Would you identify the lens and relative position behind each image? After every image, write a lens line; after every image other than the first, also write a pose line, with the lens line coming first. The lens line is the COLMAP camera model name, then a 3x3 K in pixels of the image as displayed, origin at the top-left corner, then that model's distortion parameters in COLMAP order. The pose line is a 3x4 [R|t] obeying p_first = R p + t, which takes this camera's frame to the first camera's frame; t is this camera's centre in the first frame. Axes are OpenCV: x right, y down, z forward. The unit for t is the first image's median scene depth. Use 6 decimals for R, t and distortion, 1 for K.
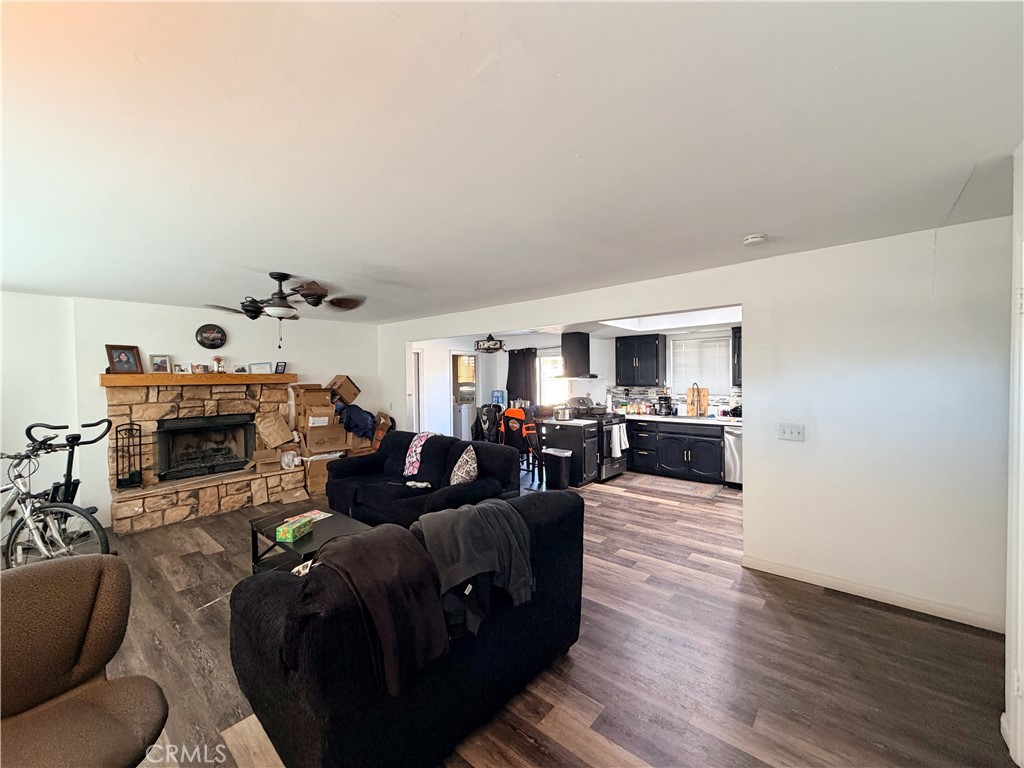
lens RADIAL K [[409.1, 0, 509.4], [0, 409.1, 384.1], [0, 0, 1]] dist [0.001713, -0.000308]
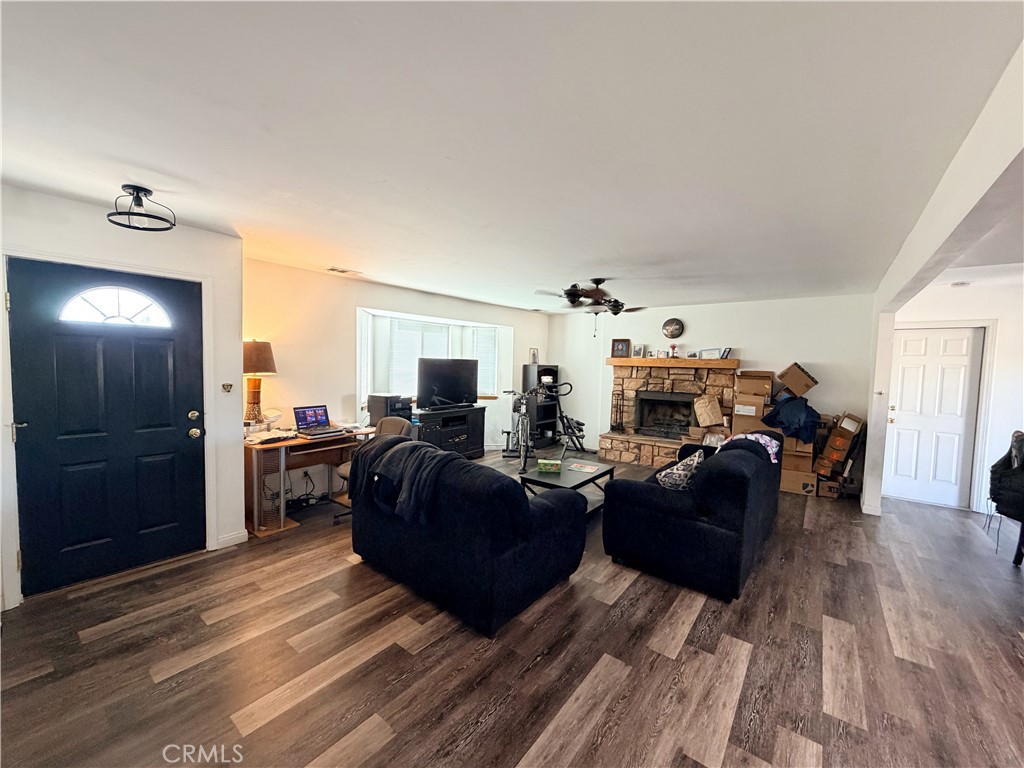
lens RADIAL K [[409.1, 0, 508.1], [0, 409.1, 384.5], [0, 0, 1]] dist [0.001713, -0.000308]
pose [[0.044135, 0.068393, -0.996682, 0.506096], [-0.043355, 0.996845, 0.066484, -0.007707], [0.998084, 0.040277, 0.046961, 0.459742]]
